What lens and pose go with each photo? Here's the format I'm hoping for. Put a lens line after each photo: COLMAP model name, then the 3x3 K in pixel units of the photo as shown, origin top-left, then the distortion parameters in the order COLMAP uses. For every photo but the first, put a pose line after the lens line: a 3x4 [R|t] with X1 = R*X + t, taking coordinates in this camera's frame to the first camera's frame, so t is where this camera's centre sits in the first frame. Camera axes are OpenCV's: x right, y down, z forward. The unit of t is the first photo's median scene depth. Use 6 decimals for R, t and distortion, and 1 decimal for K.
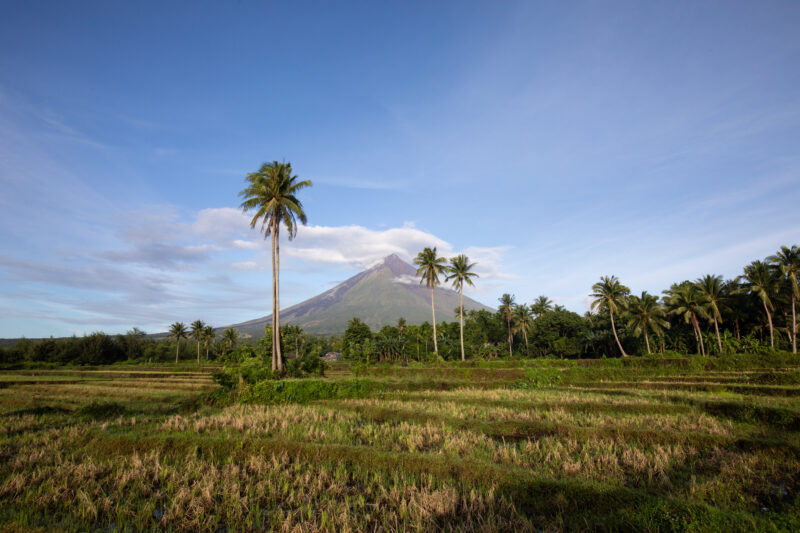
lens RADIAL K [[437.6, 0, 397.2], [0, 437.6, 266.9], [0, 0, 1]] dist [-0.014964, 0.002563]
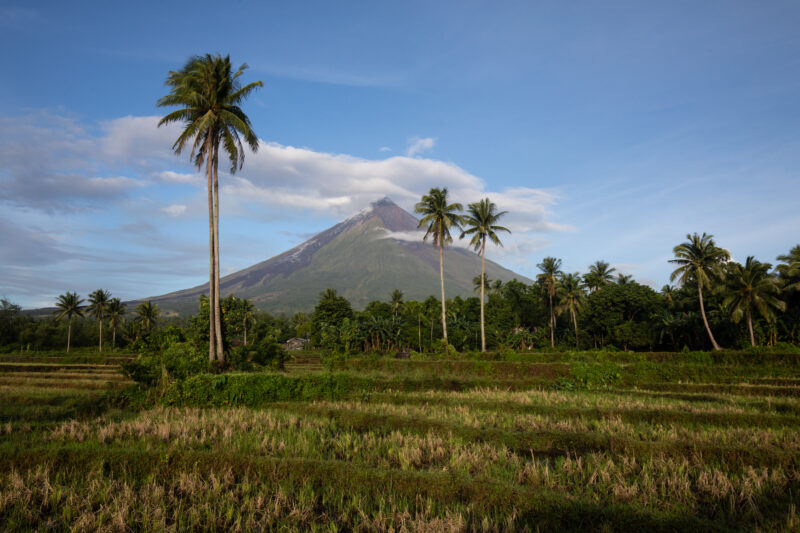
lens RADIAL K [[685.8, 0, 409.4], [0, 685.8, 285.6], [0, 0, 1]] dist [0.024465, 0.028417]
pose [[0.999853, 0.013150, 0.010974, 0.020657], [-0.013963, 0.996886, 0.077614, 0.027702], [-0.009919, -0.077756, 0.996923, -0.094225]]
